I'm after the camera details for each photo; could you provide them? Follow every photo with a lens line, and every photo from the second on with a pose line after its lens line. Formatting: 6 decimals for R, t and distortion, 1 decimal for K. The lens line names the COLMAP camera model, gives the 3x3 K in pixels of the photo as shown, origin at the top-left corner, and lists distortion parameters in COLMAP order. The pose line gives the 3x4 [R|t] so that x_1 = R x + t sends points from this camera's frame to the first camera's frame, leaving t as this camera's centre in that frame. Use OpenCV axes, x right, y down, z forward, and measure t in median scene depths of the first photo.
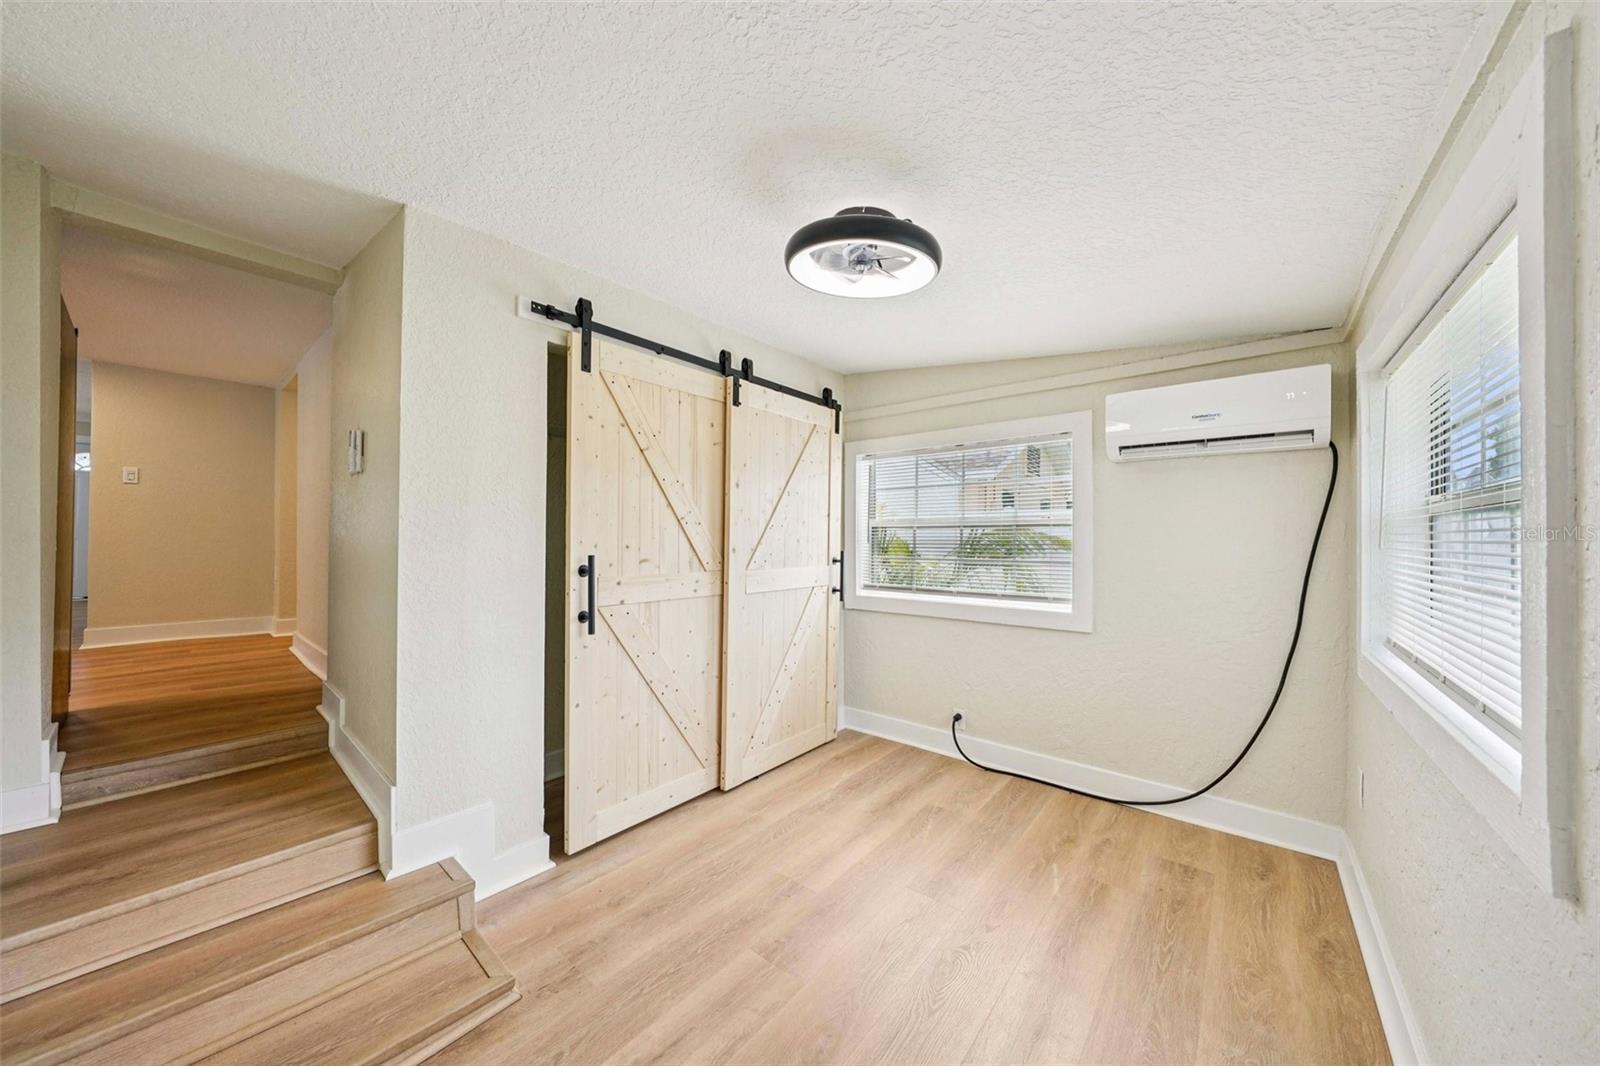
lens RADIAL K [[547.5, 0, 800.0], [0, 547.5, 533.0], [0, 0, 1]] dist [-0.025153, 0.000095]
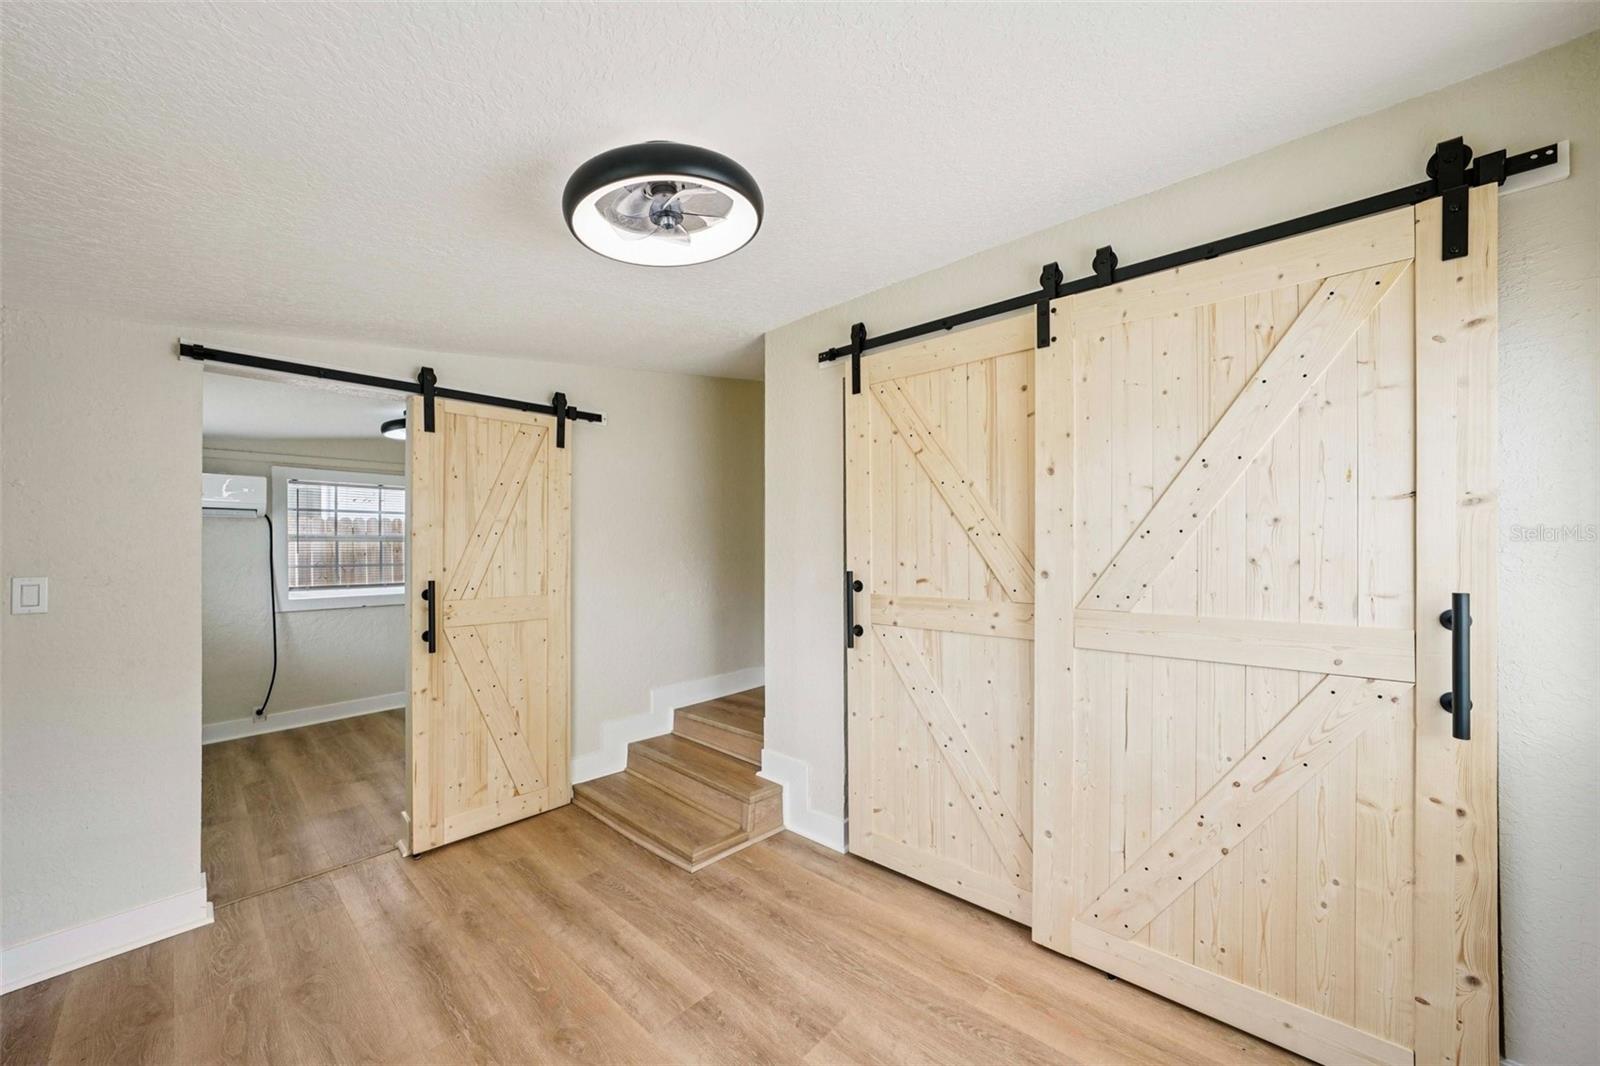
lens RADIAL K [[592.5, 0, 793.3], [0, 592.5, 540.0], [0, 0, 1]] dist [-0.022730, 0.006637]
pose [[-0.055716, -0.019071, -0.998264, 0.683131], [0.012980, 0.999719, -0.019823, 0.002532], [0.998362, -0.014062, -0.055453, 0.877341]]
